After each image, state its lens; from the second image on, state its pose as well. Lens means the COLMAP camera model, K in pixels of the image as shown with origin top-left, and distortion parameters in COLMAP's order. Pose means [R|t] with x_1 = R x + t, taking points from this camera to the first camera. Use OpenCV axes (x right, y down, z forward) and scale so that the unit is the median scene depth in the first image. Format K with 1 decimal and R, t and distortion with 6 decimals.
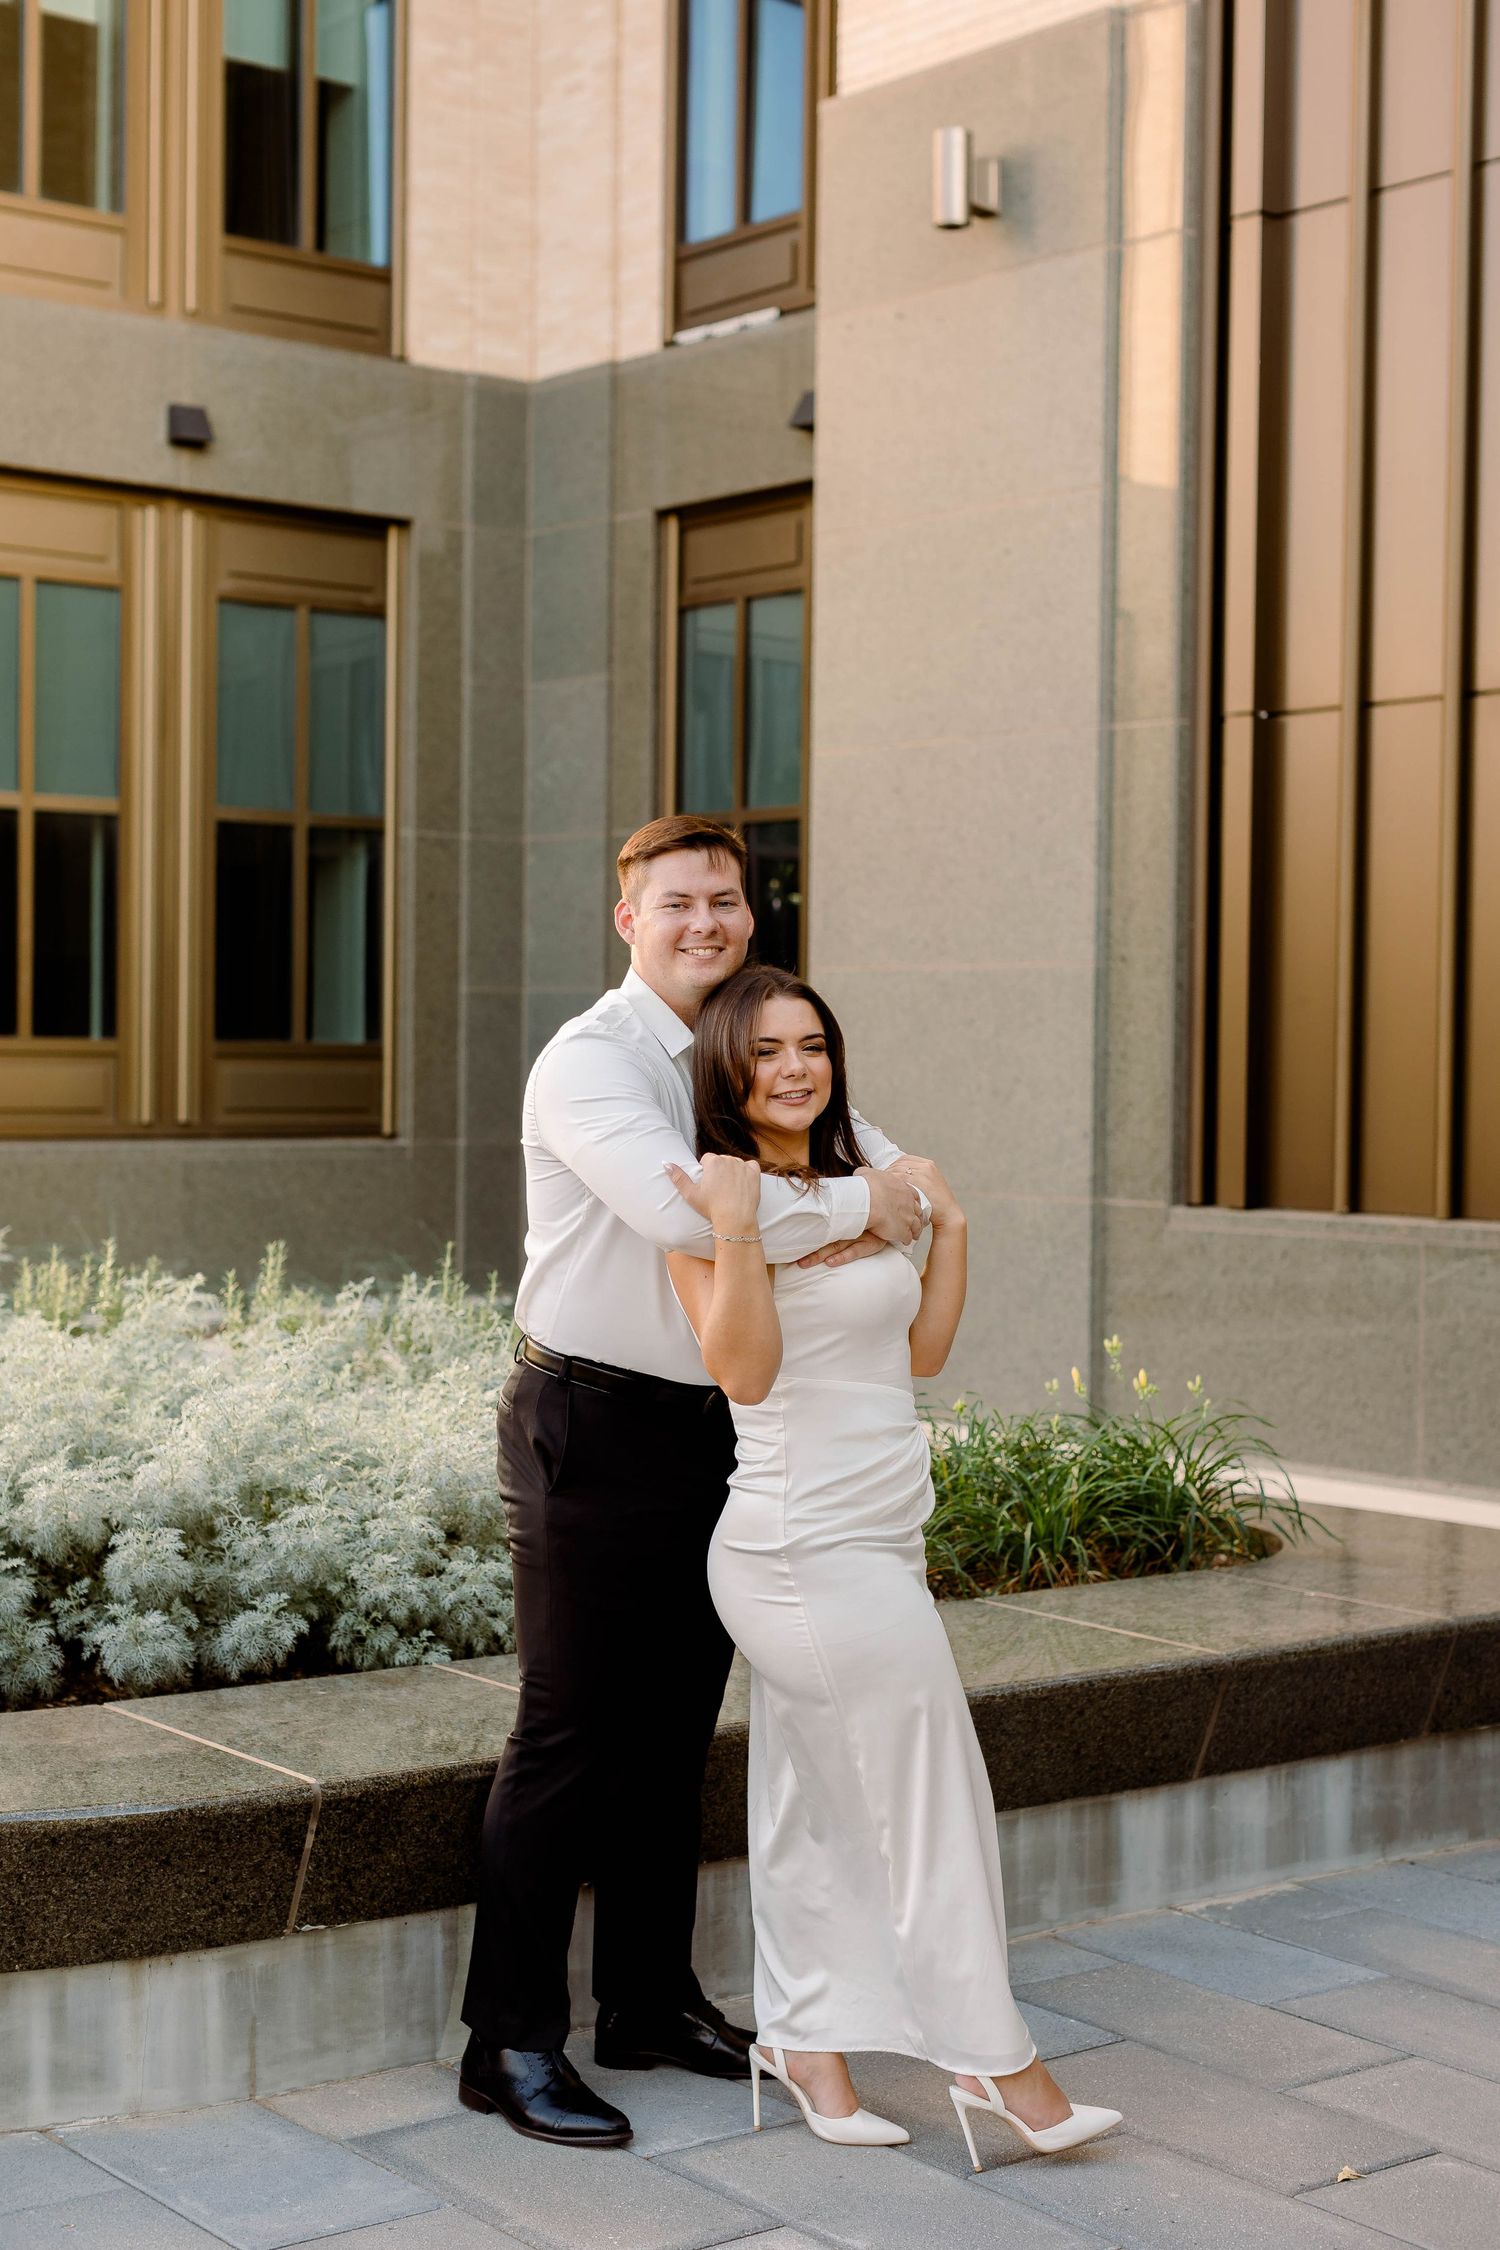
lens RADIAL K [[3290.8, 0, 750.0], [0, 3290.8, 1125.0], [0, 0, 1]] dist [0.034299, -0.044535]
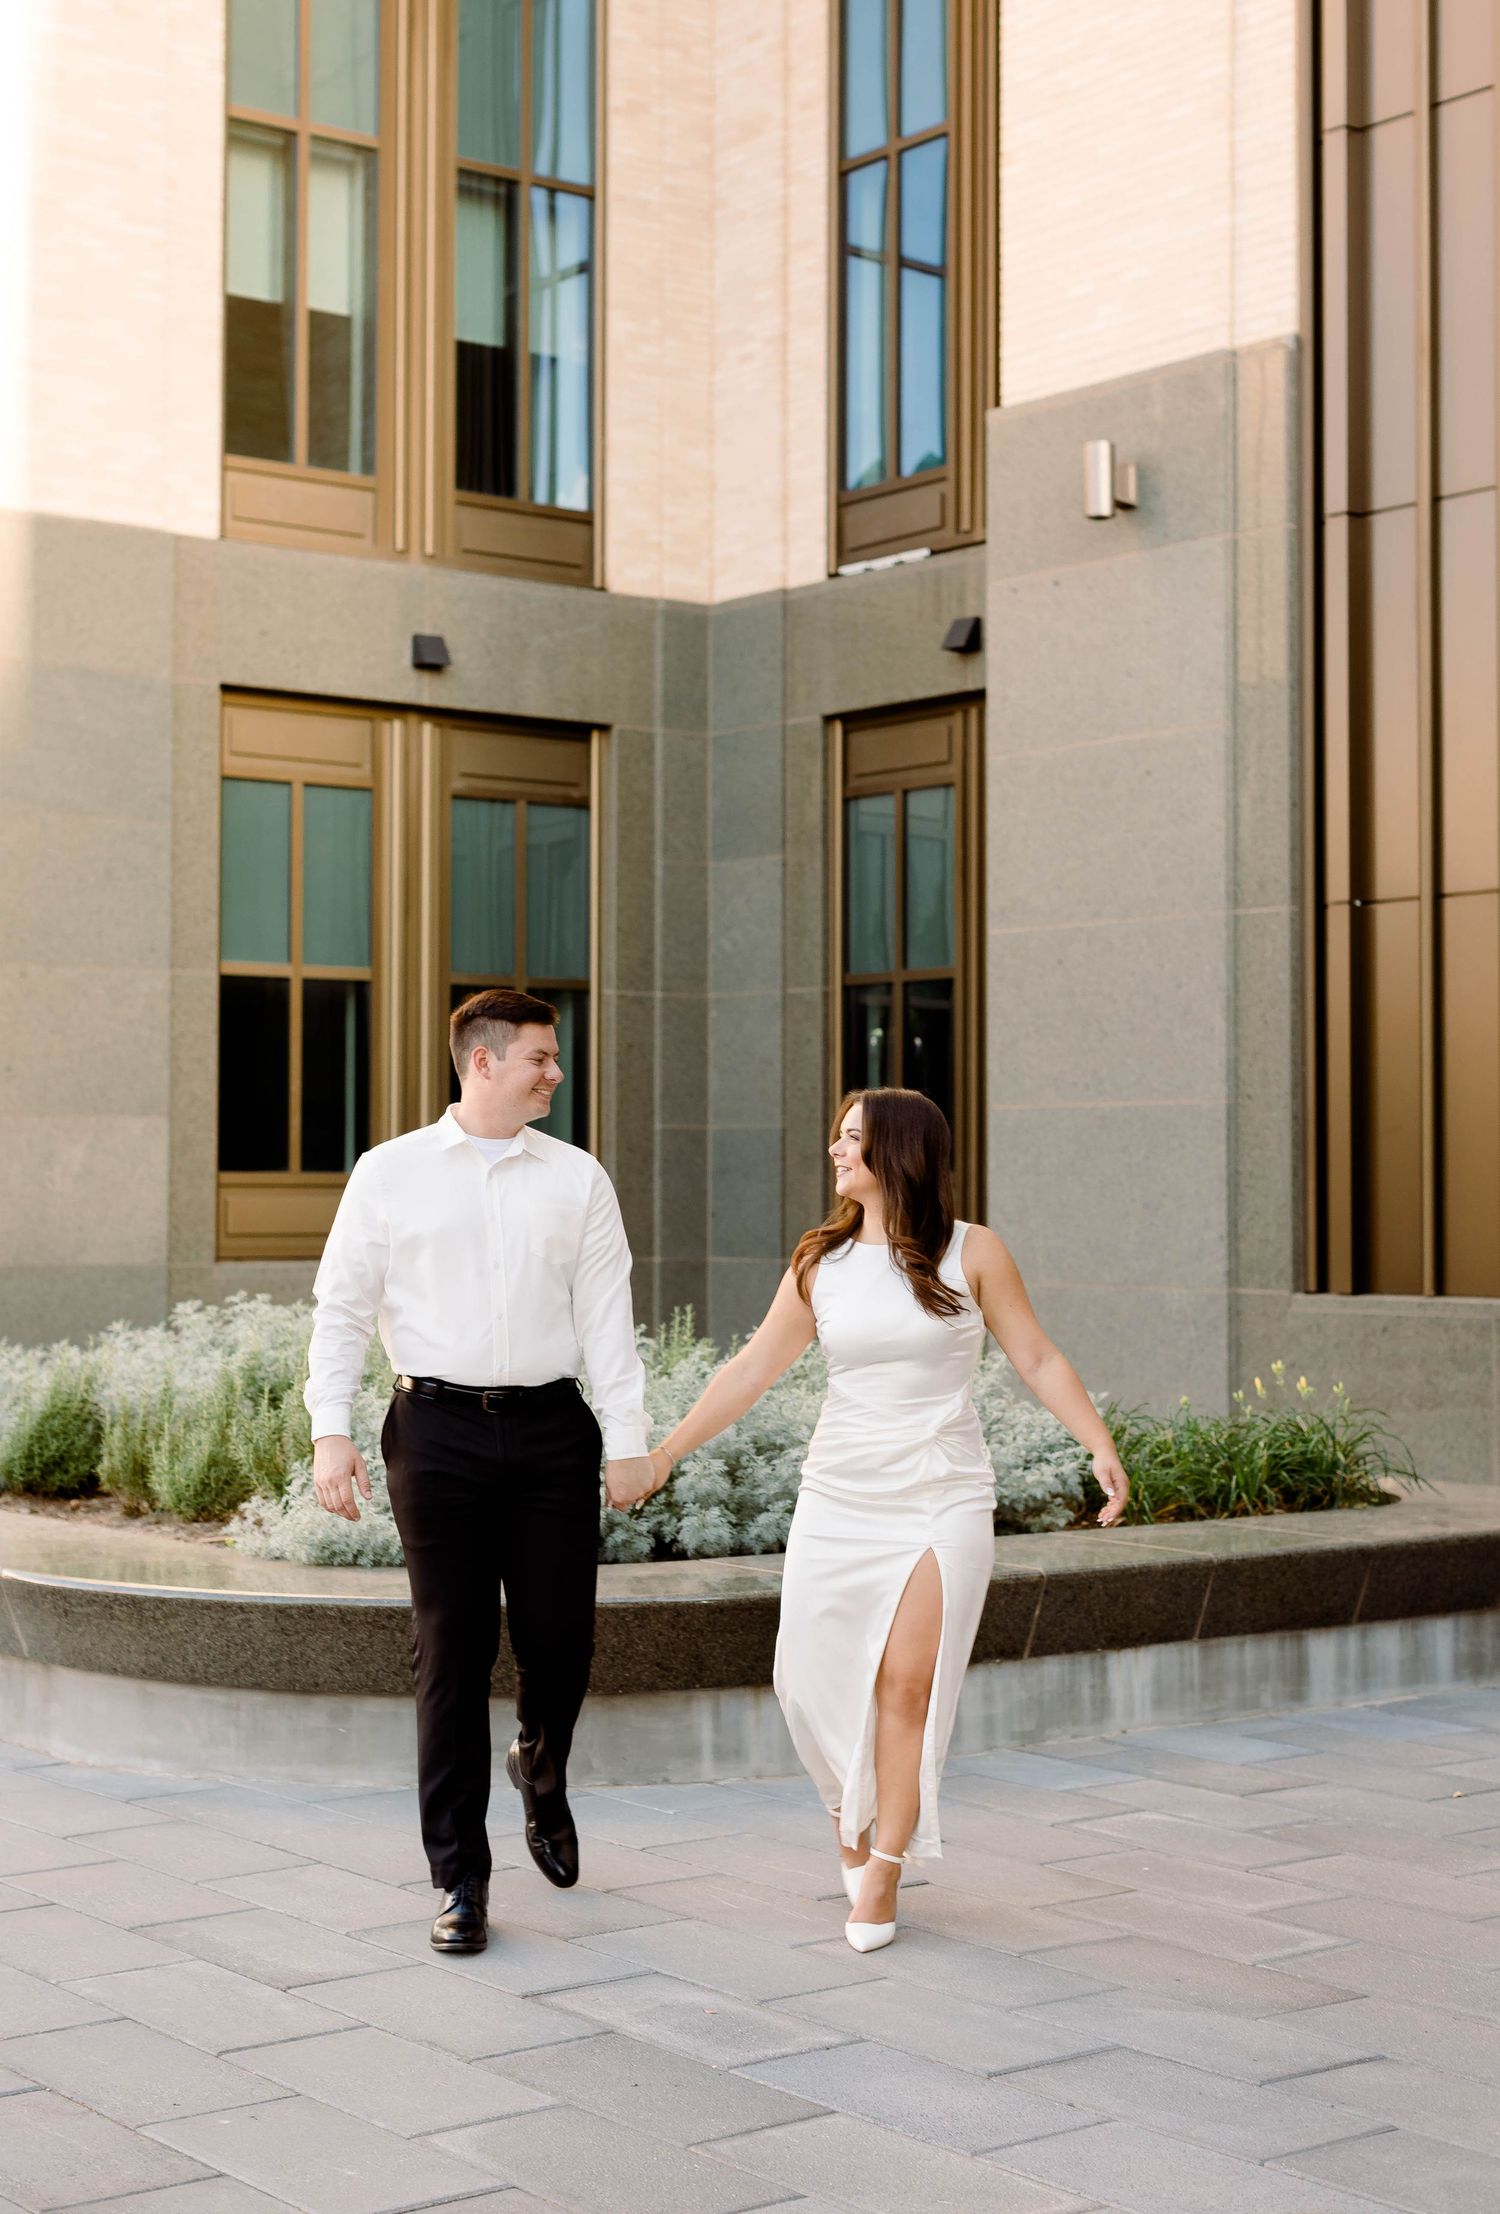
lens RADIAL K [[3416.7, 0, 767.6], [0, 3416.7, 1050.7], [0, 0, 1]] dist [0.040218, -0.099919]
pose [[0.999907, -0.011441, -0.007481, -0.041776], [0.010953, 0.997992, -0.062393, 0.007896], [0.008180, 0.062305, 0.998024, -0.209585]]
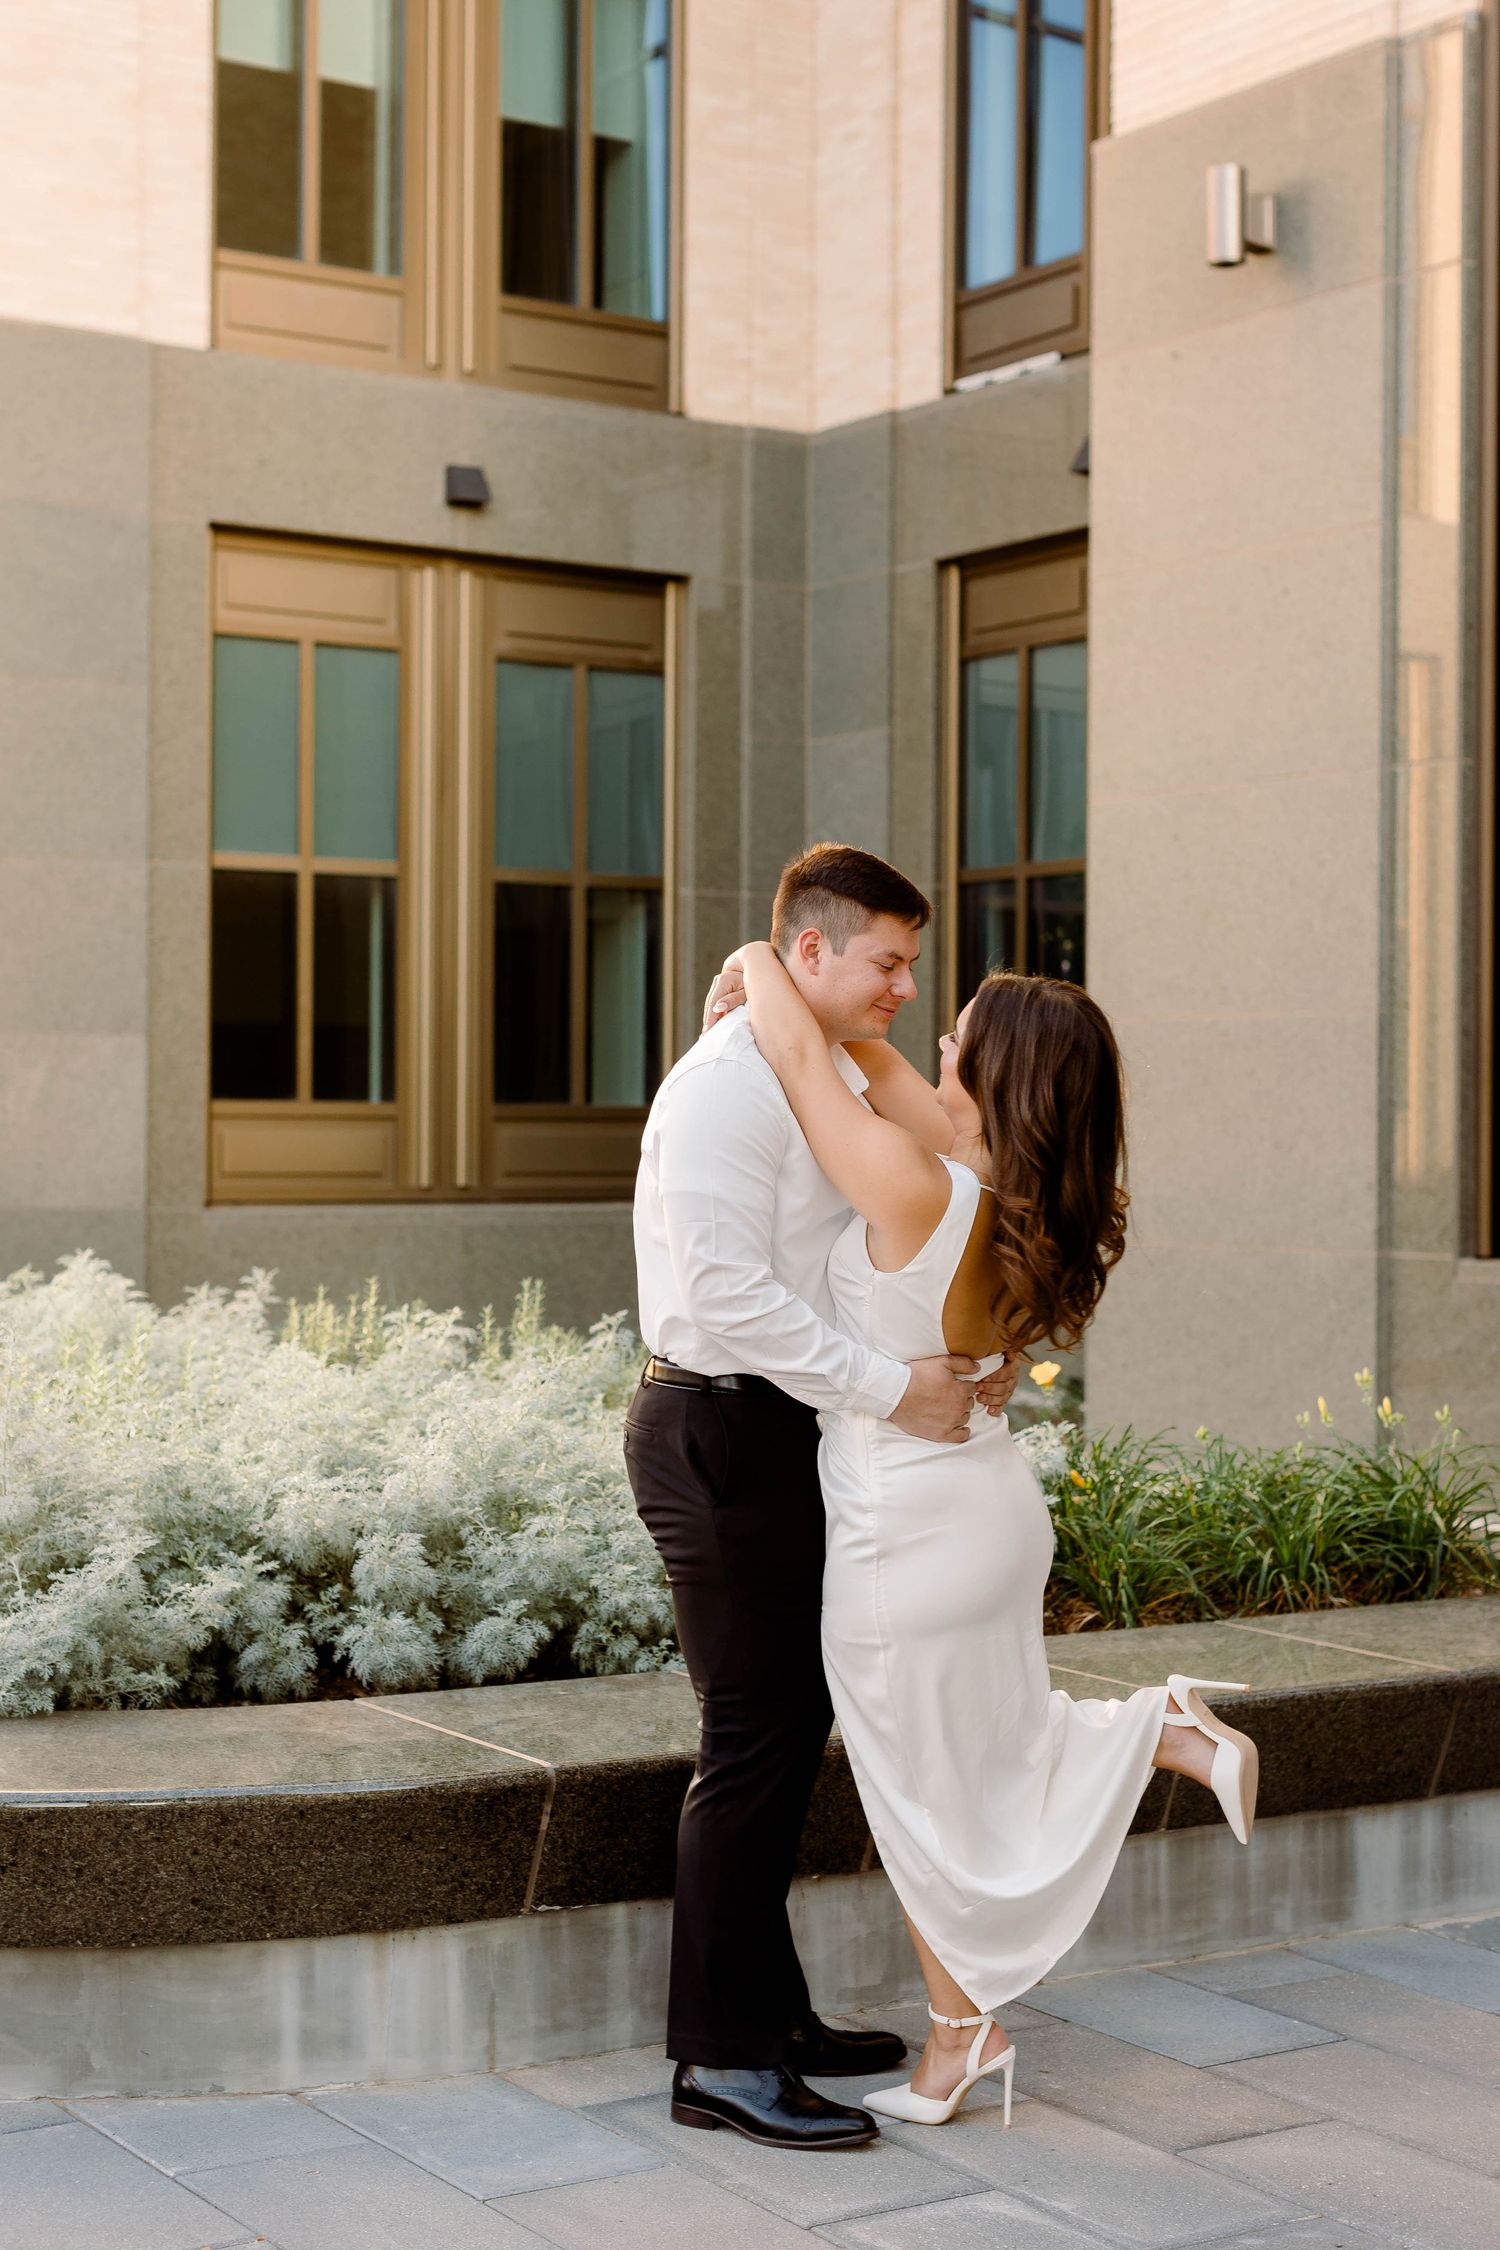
lens RADIAL K [[3435.2, 0, 750.0], [0, 3435.2, 1125.0], [0, 0, 1]] dist [0.039438, -0.065870]
pose [[0.995866, -0.006316, -0.090617, 0.008056], [0.004169, 0.999707, -0.023864, 0.005896], [0.090742, 0.023388, 0.995600, -0.021388]]
